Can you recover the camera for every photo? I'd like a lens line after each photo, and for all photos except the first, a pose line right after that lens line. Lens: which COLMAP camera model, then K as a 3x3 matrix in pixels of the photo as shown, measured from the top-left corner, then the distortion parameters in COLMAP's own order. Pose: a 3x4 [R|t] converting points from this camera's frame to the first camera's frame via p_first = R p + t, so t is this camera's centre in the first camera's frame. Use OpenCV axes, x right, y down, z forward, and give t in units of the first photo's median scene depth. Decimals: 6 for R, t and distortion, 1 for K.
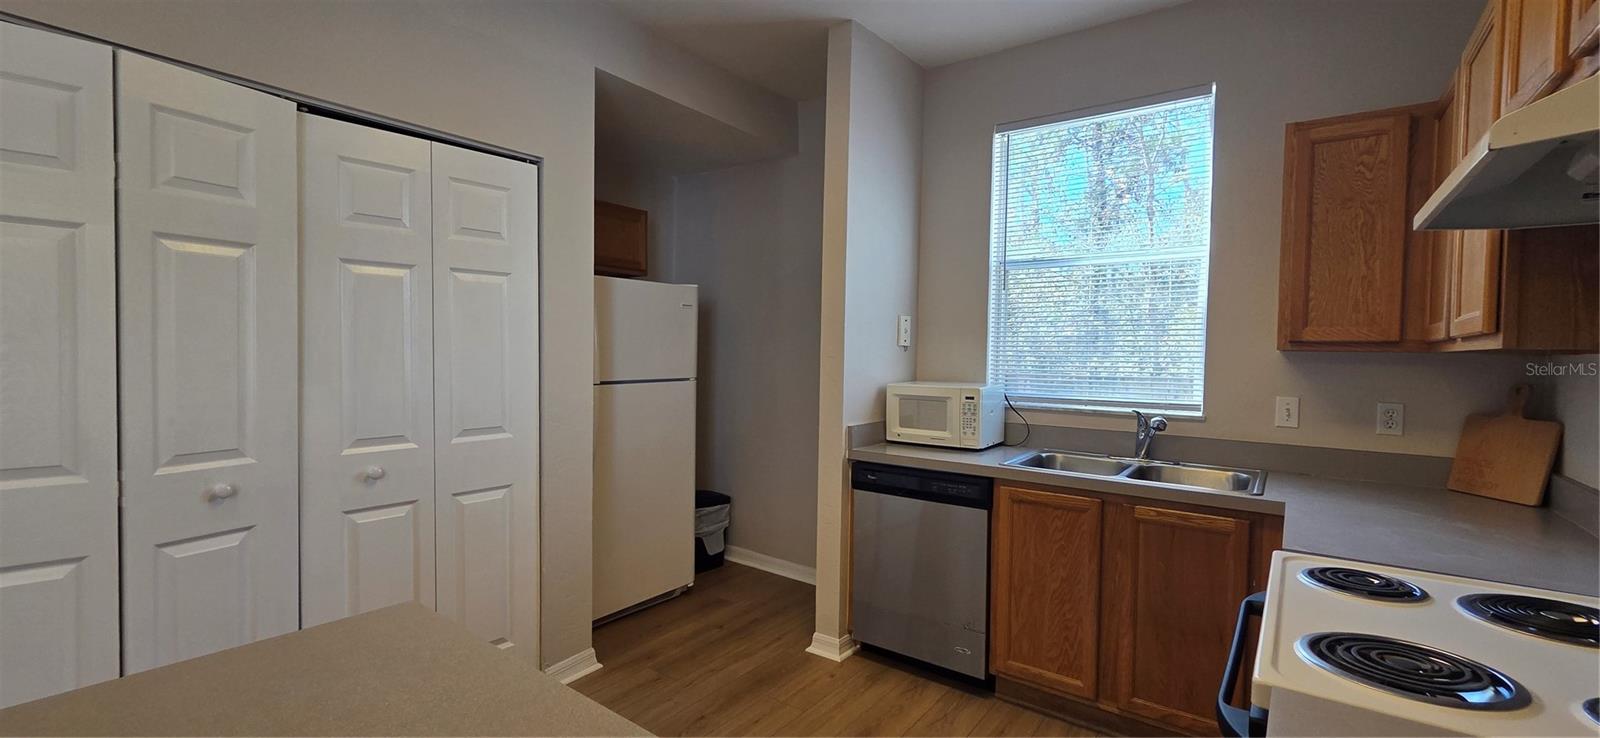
lens RADIAL K [[657.1, 0, 796.3], [0, 657.1, 365.7], [0, 0, 1]] dist [0.003235, -0.000327]
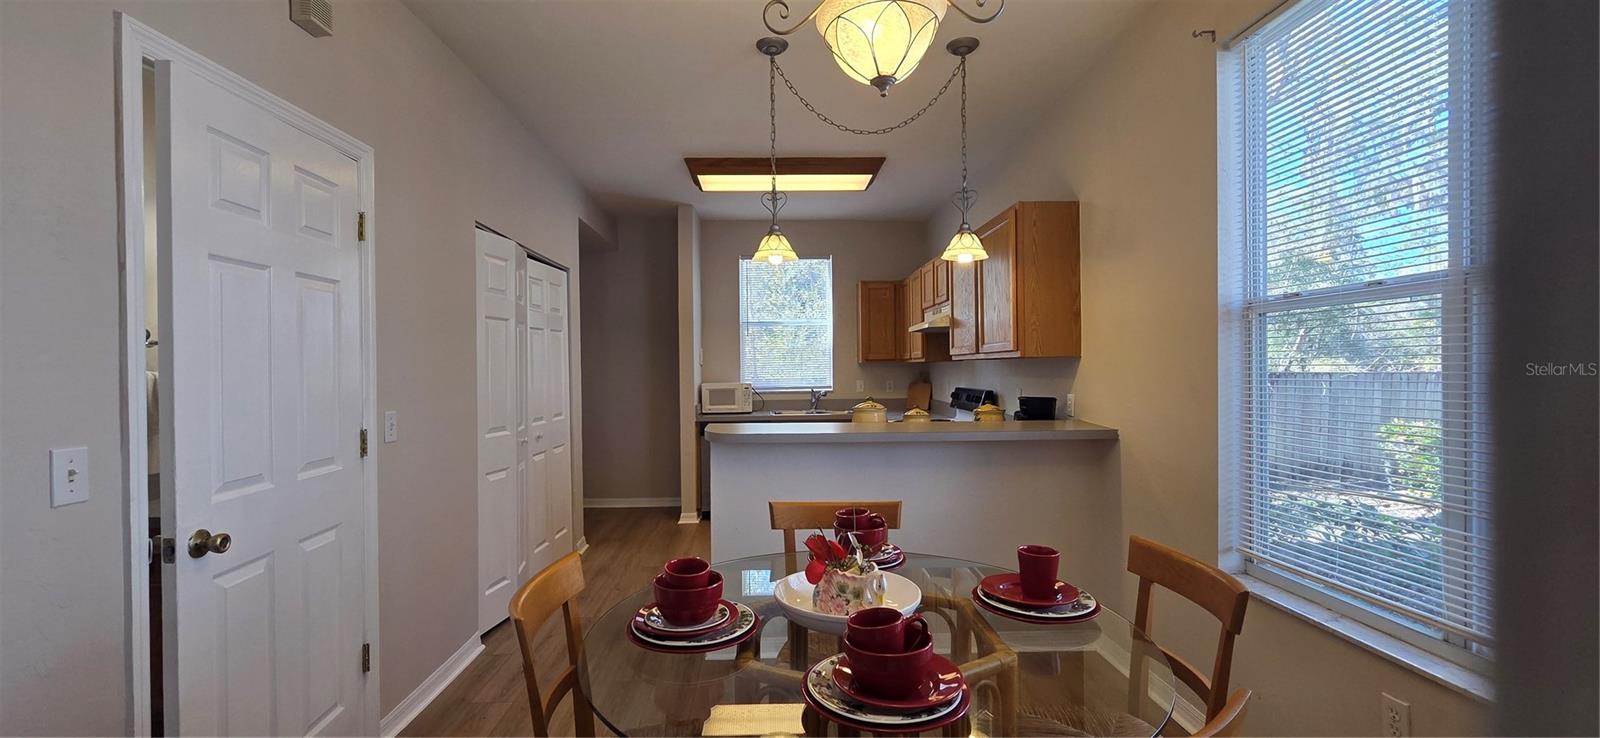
lens RADIAL K [[657.1, 0, 796.3], [0, 657.1, 365.7], [0, 0, 1]] dist [0.003235, -0.000327]
pose [[0.774840, -0.025379, 0.631648, -1.071112], [0.040465, 0.999136, -0.009493, 0.003062], [-0.630861, 0.032915, 0.775197, -0.838324]]
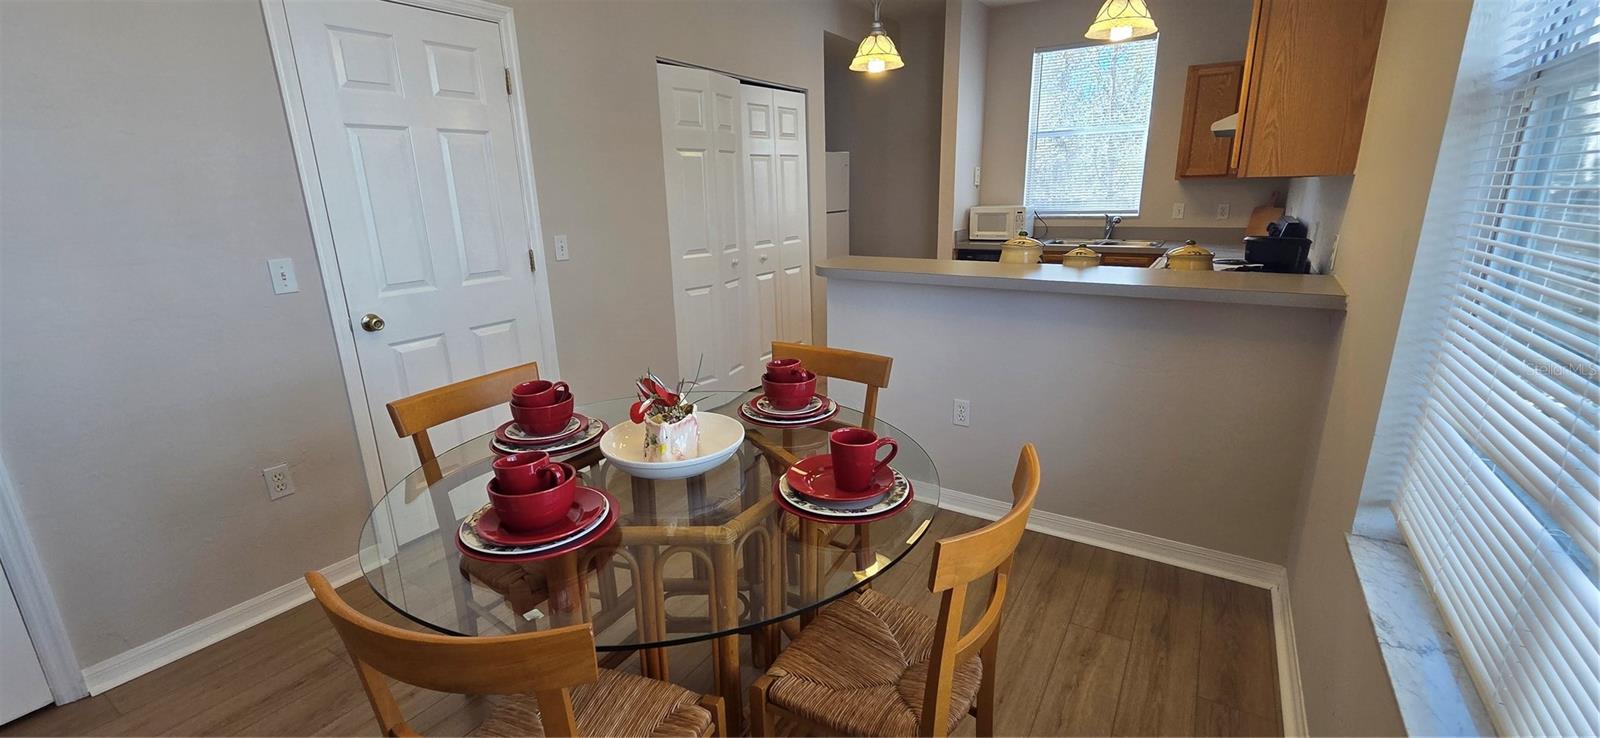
lens RADIAL K [[657.1, 0, 796.3], [0, 657.1, 365.7], [0, 0, 1]] dist [0.003235, -0.000327]
pose [[0.996196, -0.059708, 0.063478, -0.582611], [0.043046, 0.970485, 0.237290, 0.000991], [-0.075773, -0.233654, 0.969363, -0.982668]]
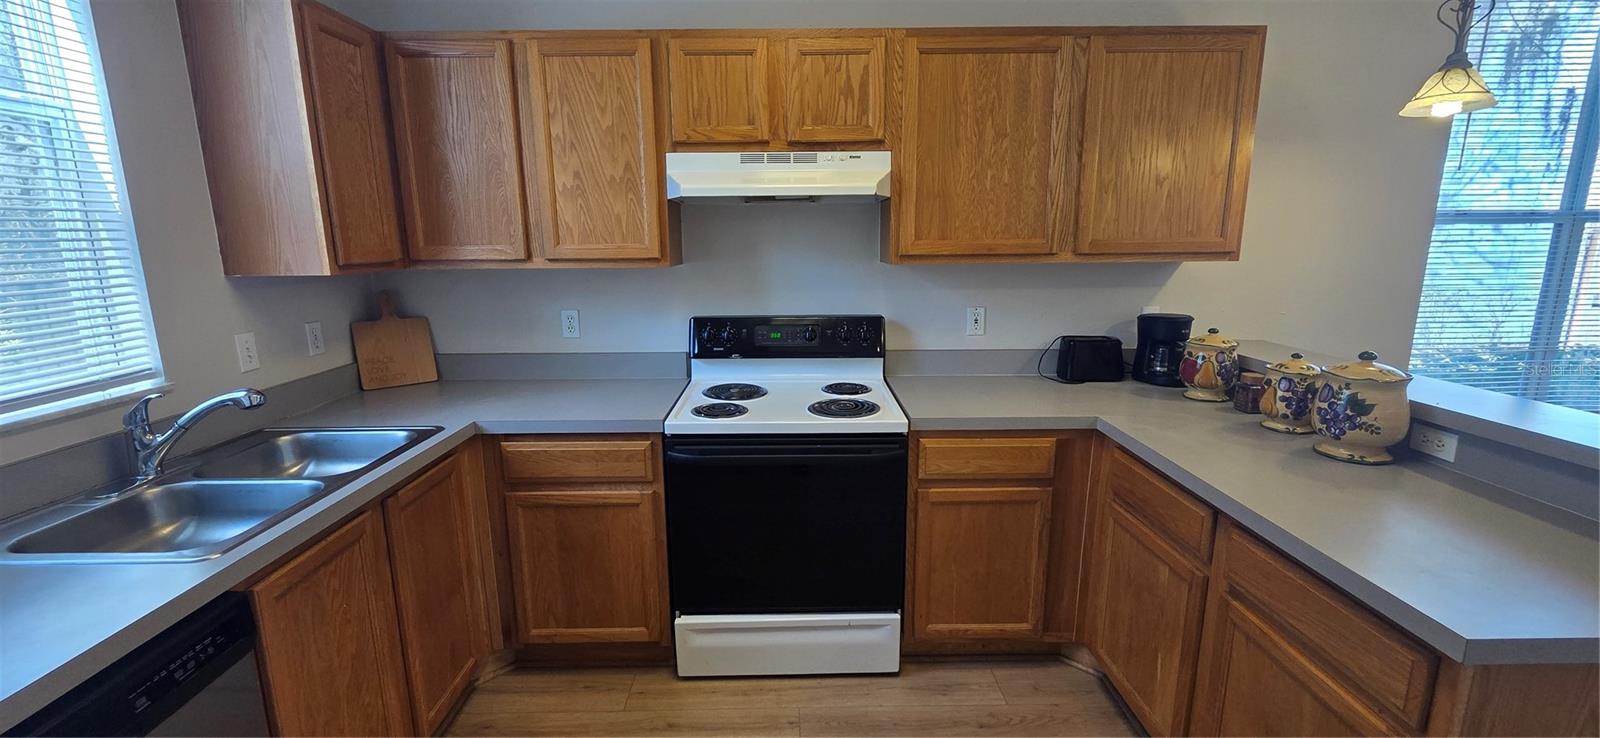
lens RADIAL K [[657.1, 0, 796.3], [0, 657.1, 365.7], [0, 0, 1]] dist [0.003235, -0.000327]
pose [[-0.604402, -0.167433, 0.778887, -0.284446], [0.018570, 0.974440, 0.223880, -0.079895], [-0.796463, 0.149777, -0.585844, 0.929029]]
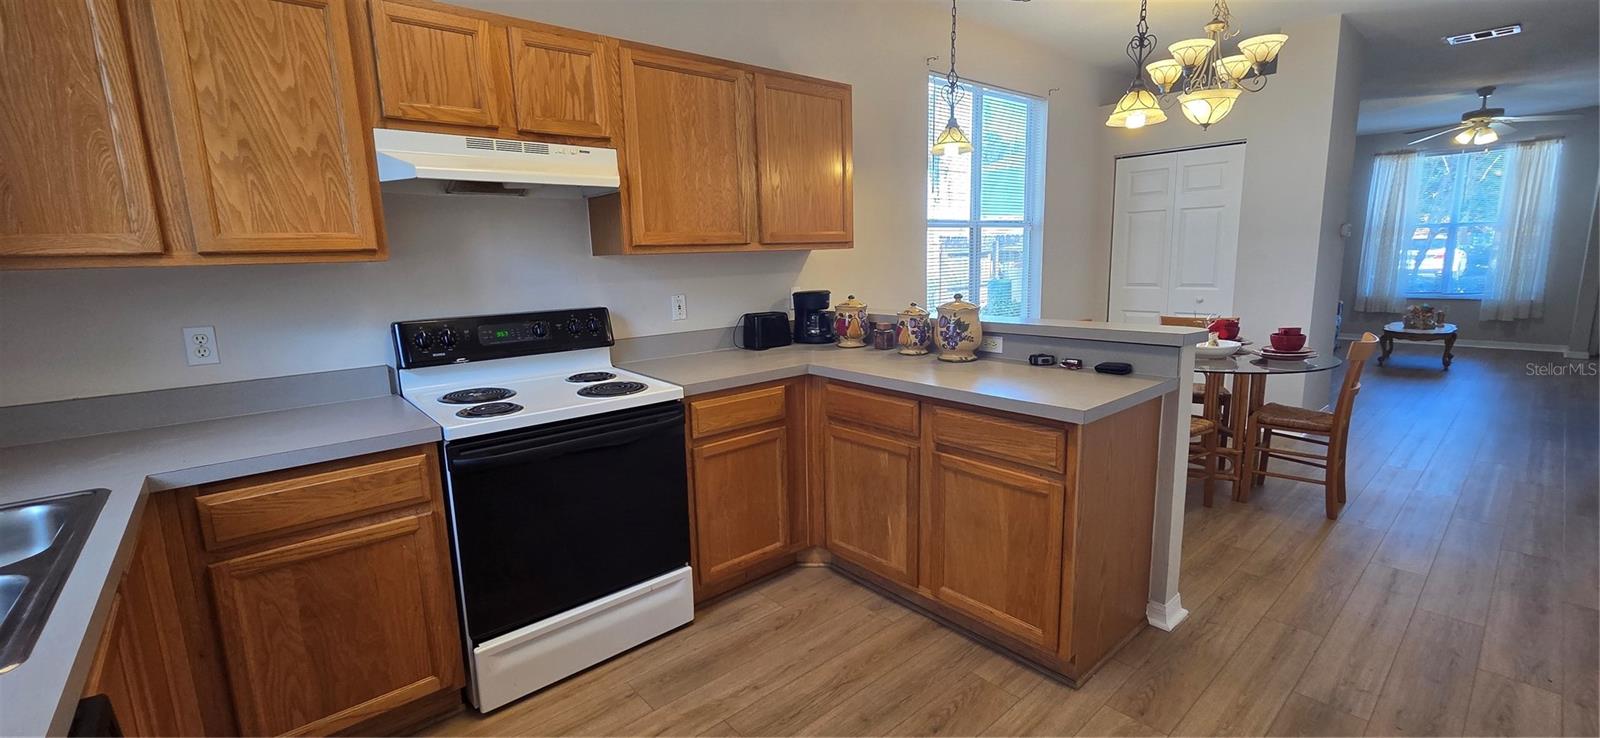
lens RADIAL K [[657.1, 0, 796.3], [0, 657.1, 365.7], [0, 0, 1]] dist [0.003235, -0.000327]
pose [[-0.975415, -0.028542, 0.218519, -0.097452], [0.015717, 0.980043, 0.198166, -0.037155], [-0.219814, 0.196728, -0.955500, 1.186639]]
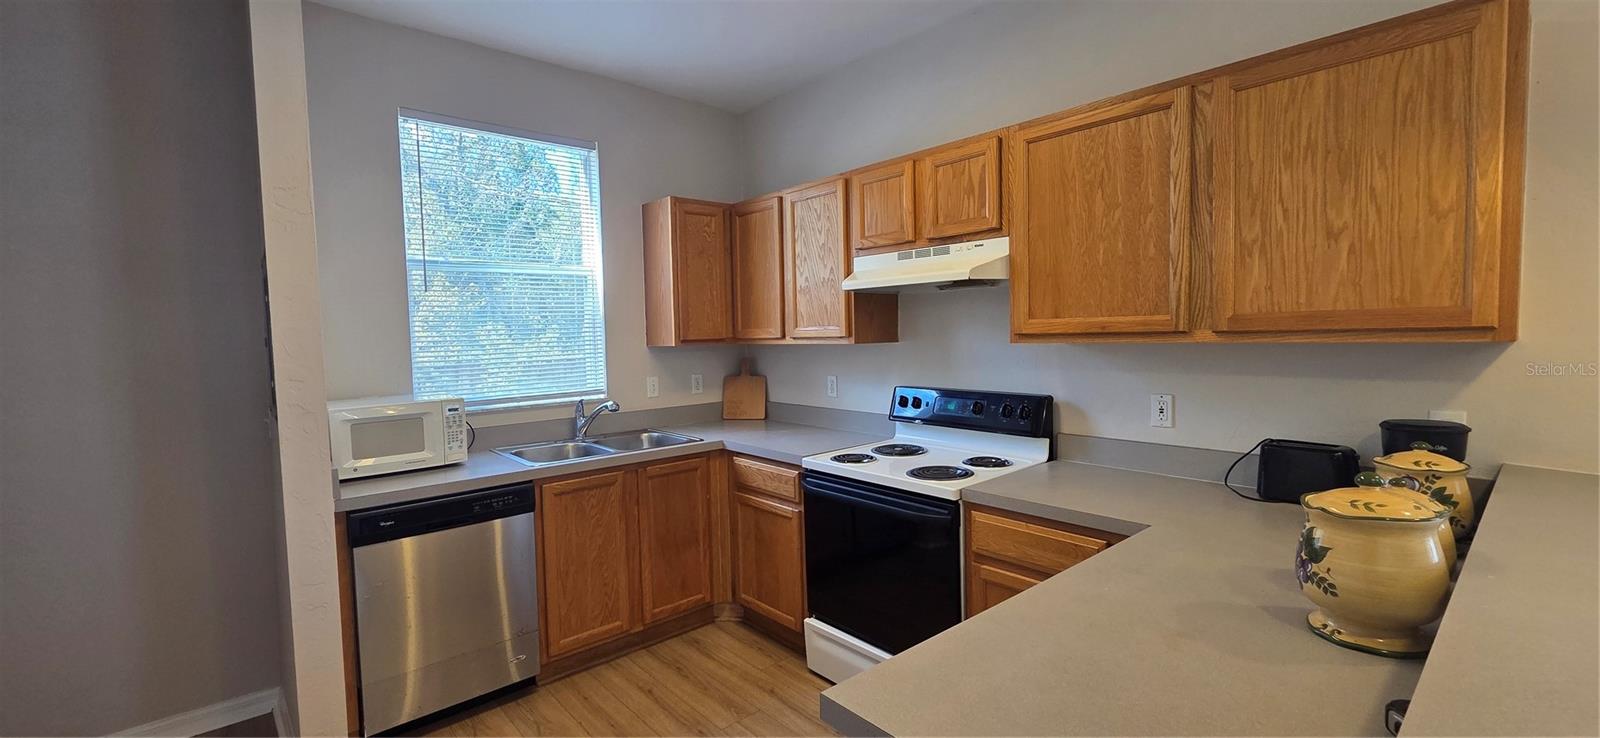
lens RADIAL K [[657.1, 0, 796.3], [0, 657.1, 365.7], [0, 0, 1]] dist [0.003235, -0.000327]
pose [[0.215679, -0.073879, 0.973665, -0.609792], [0.052797, 0.996557, 0.063920, -0.053737], [-0.975036, 0.037620, 0.218837, 0.359118]]
